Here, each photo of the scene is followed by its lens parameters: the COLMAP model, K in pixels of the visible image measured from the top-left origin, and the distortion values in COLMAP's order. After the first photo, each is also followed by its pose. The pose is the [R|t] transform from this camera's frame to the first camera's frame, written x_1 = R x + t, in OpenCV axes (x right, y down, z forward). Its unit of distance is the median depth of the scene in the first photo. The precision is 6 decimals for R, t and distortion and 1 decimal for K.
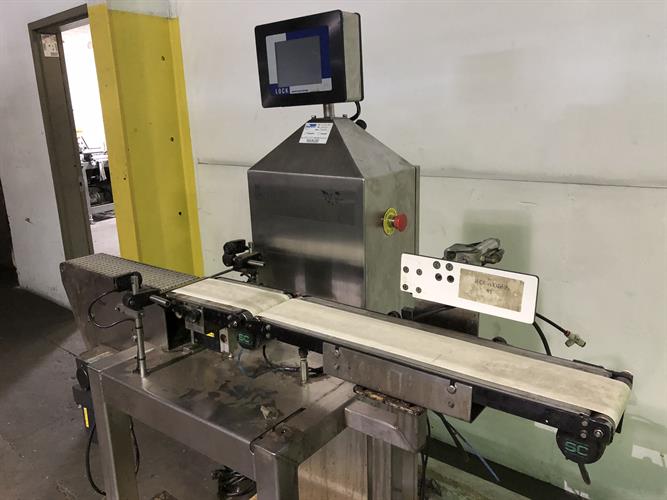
lens RADIAL K [[547.2, 0, 333.5], [0, 547.2, 250.0], [0, 0, 1]] dist [0.062084, -0.093243]
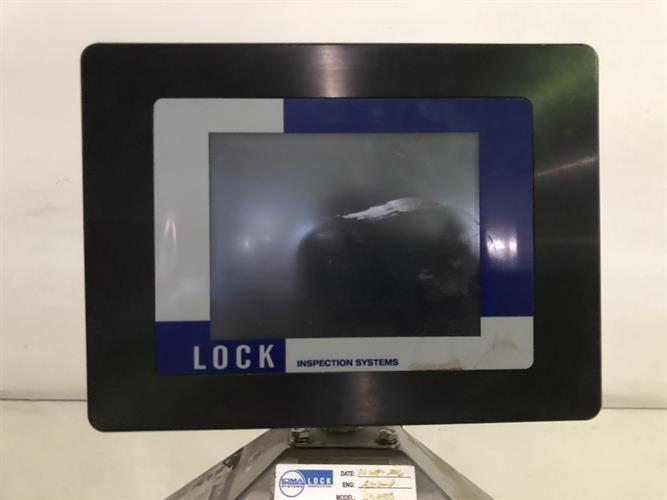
lens RADIAL K [[547.2, 0, 333.5], [0, 547.2, 250.0], [0, 0, 1]] dist [0.062084, -0.093243]
pose [[0.796664, 0.046143, 0.602658, -0.195874], [0.114896, 0.967340, -0.225948, -0.285847], [-0.593402, 0.249248, 0.765343, 0.837056]]
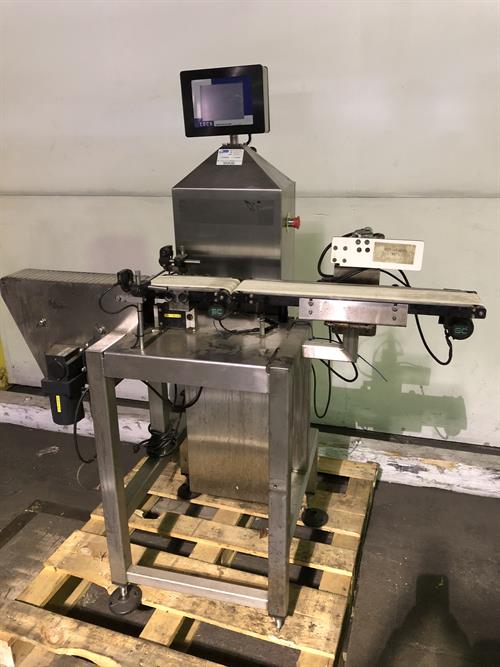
lens RADIAL K [[547.2, 0, 249.2], [0, 547.2, 318.2], [0, 0, 1]] dist [0.062084, -0.093243]
pose [[0.925694, -0.111326, 0.361522, -0.535136], [0.088366, 0.992911, 0.079488, 0.071332], [-0.367808, -0.041636, 0.928969, -0.263727]]
